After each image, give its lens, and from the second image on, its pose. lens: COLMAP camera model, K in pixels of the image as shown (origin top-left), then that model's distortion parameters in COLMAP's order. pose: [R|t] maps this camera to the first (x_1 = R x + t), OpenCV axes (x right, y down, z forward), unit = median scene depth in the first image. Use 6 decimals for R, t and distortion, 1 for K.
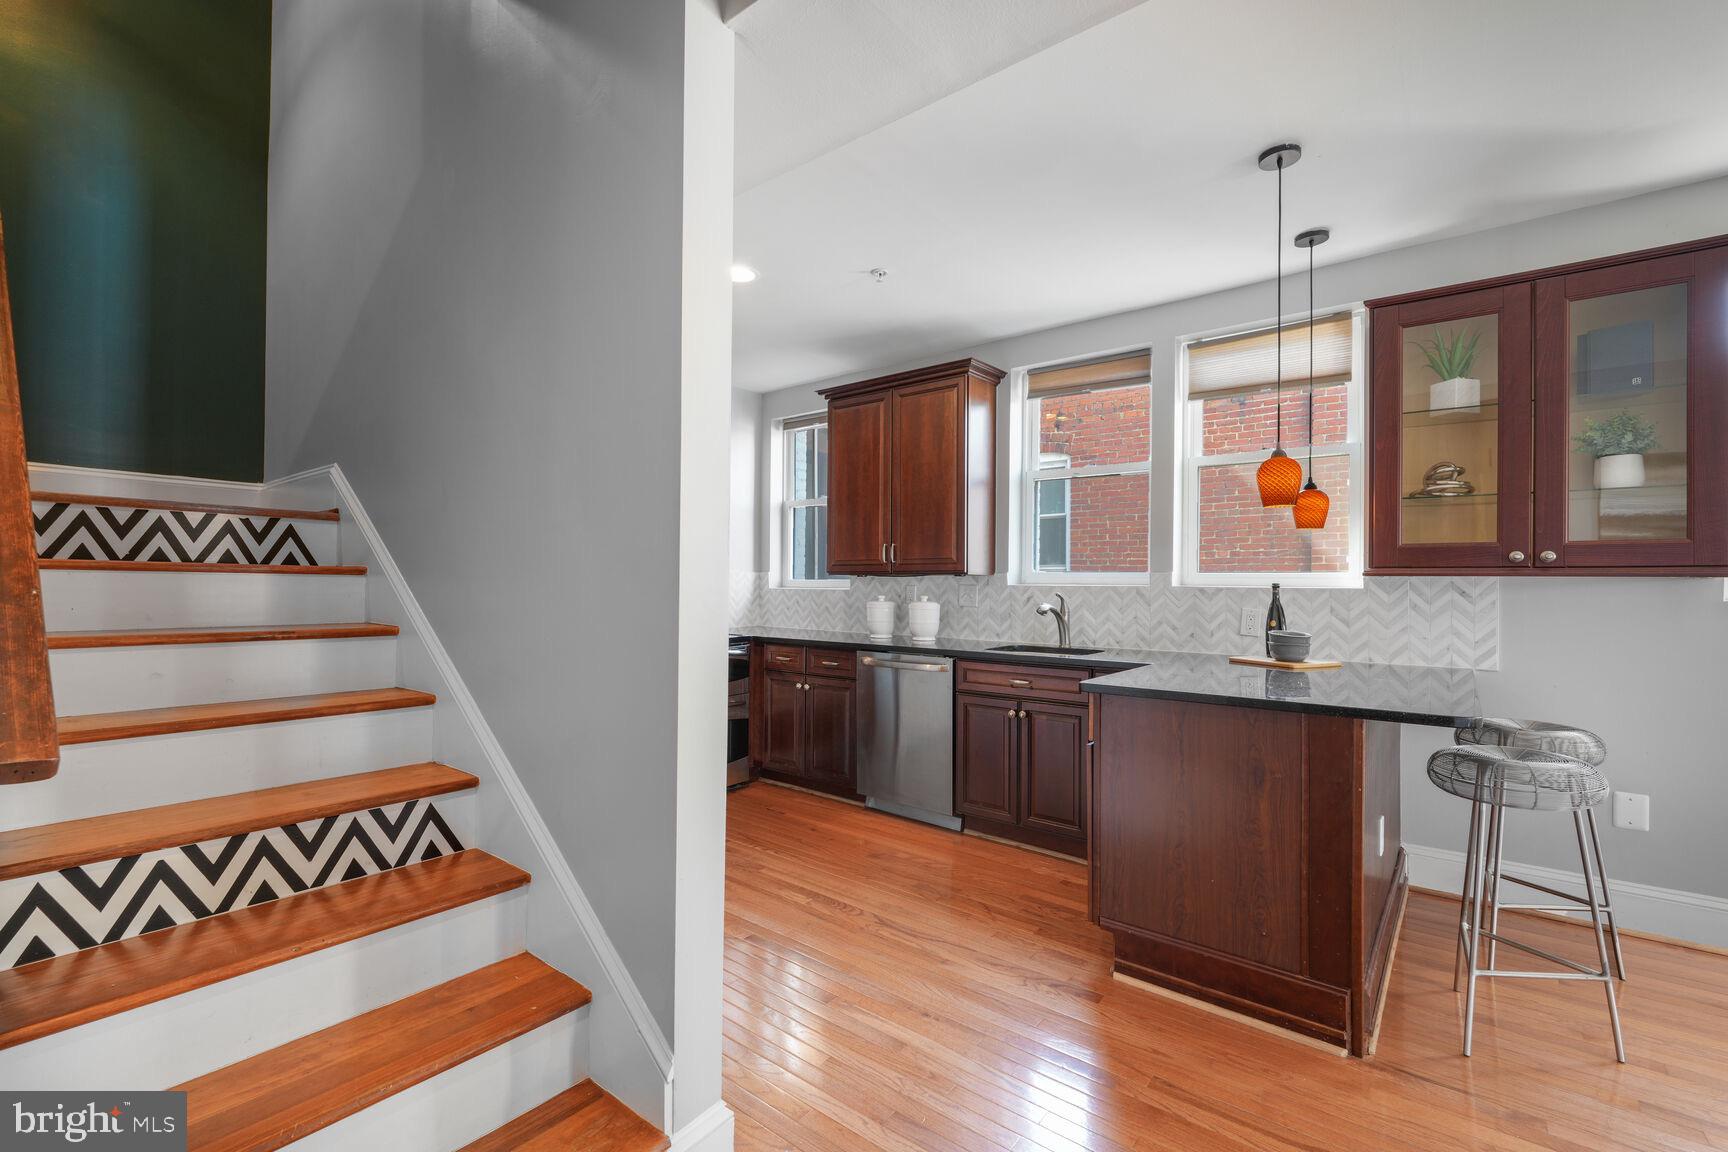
lens RADIAL K [[754.2, 0, 868.9], [0, 754.2, 578.3], [0, 0, 1]] dist [-0.005509, 0.000608]
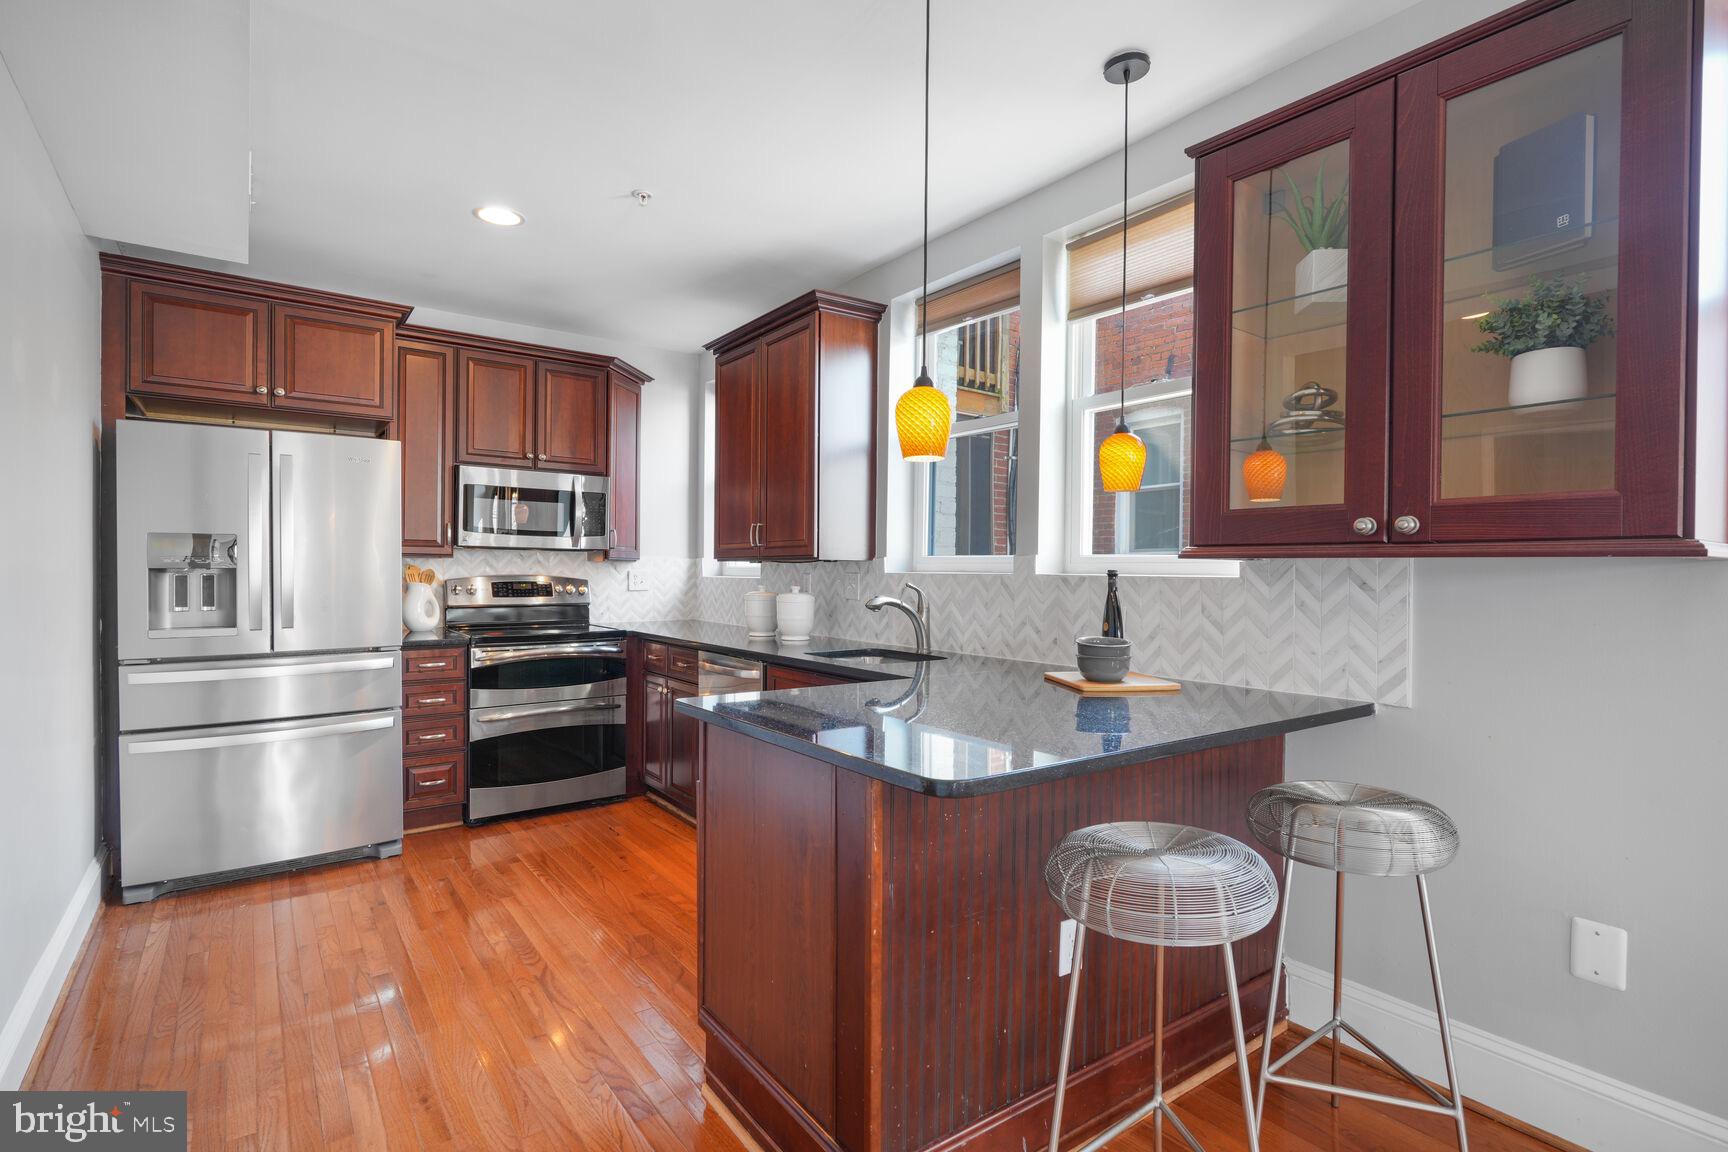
lens RADIAL K [[847.1, 0, 869.5], [0, 847.1, 579.0], [0, 0, 1]] dist [-0.000352, 0.000403]
pose [[0.963494, 0.002287, -0.267720, 0.457274], [0.001499, 0.999902, 0.013937, 0.003369], [0.267726, -0.013830, 0.963396, 0.149190]]
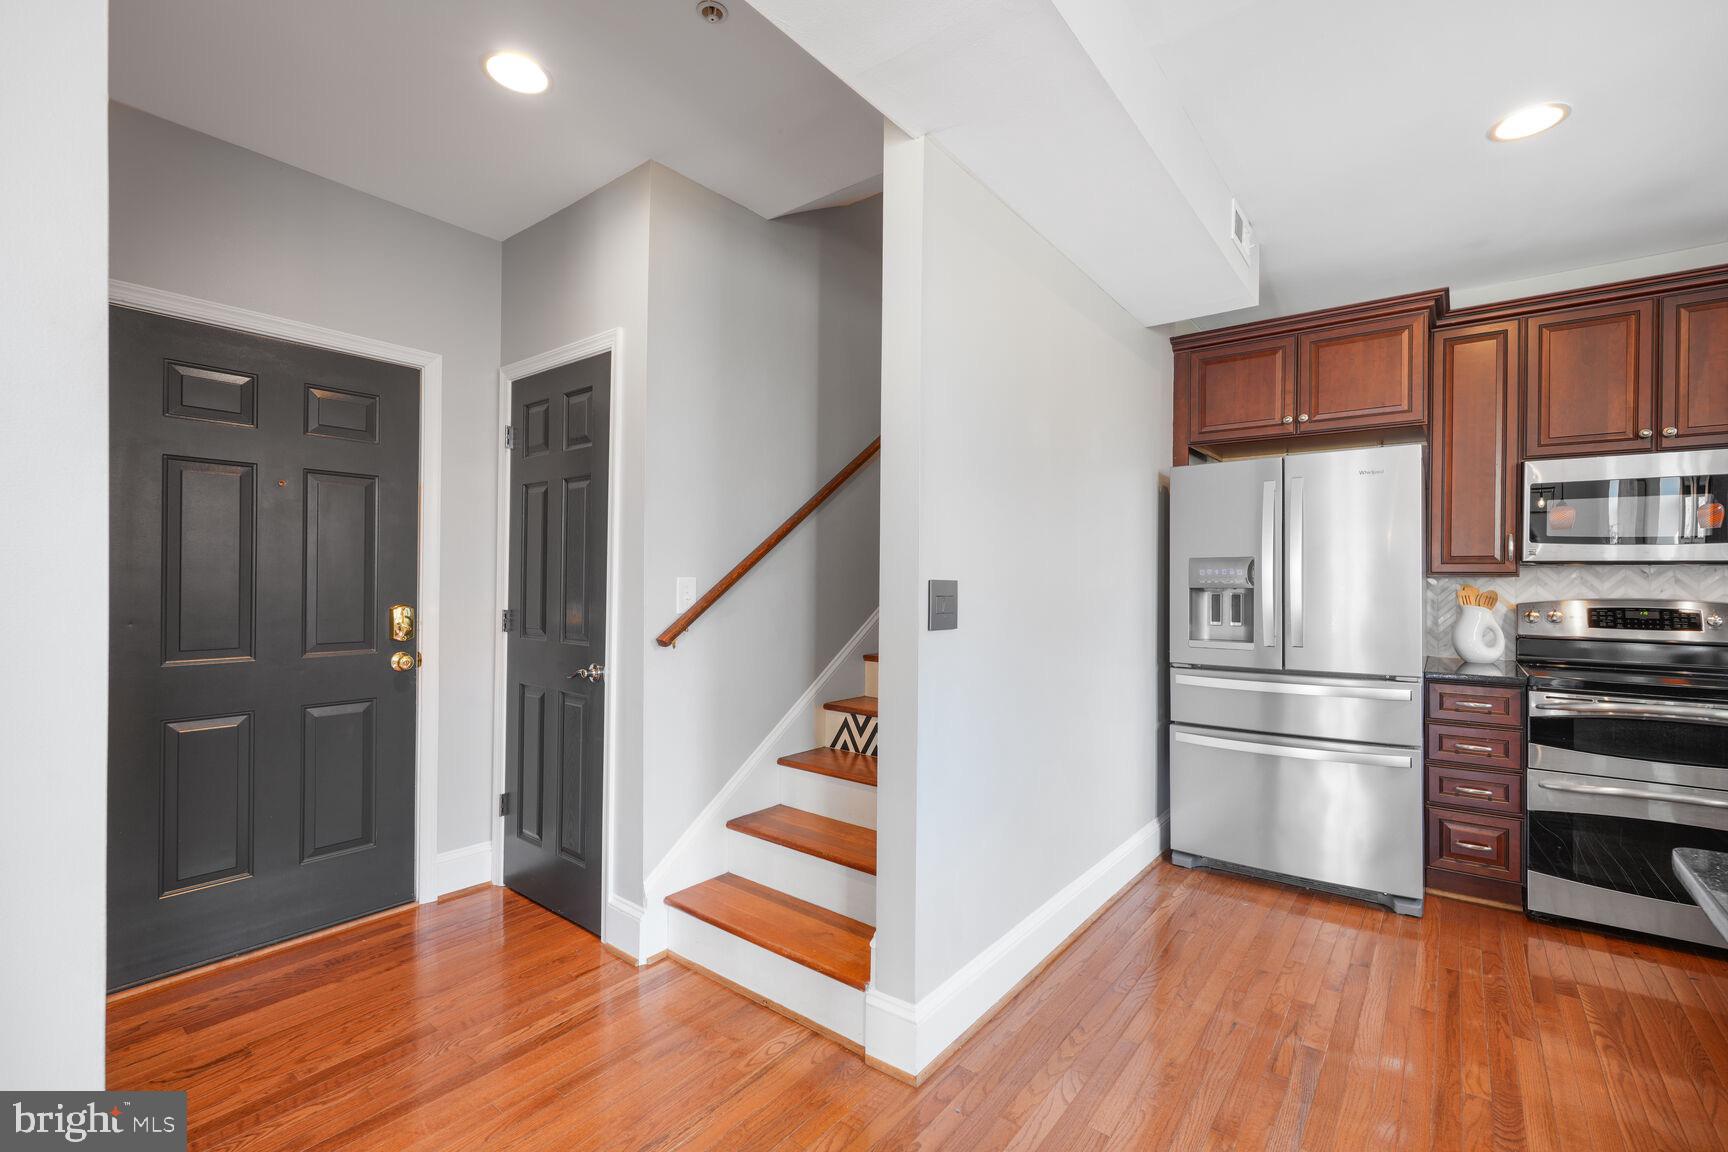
lens RADIAL K [[755.2, 0, 866.0], [0, 755.2, 578.1], [0, 0, 1]] dist [-0.000544, 0.000384]
pose [[0.003372, -0.012251, -0.999919, 0.437022], [-0.002375, 0.999922, -0.012259, 0.003550], [0.999991, 0.002416, 0.003343, 0.380136]]
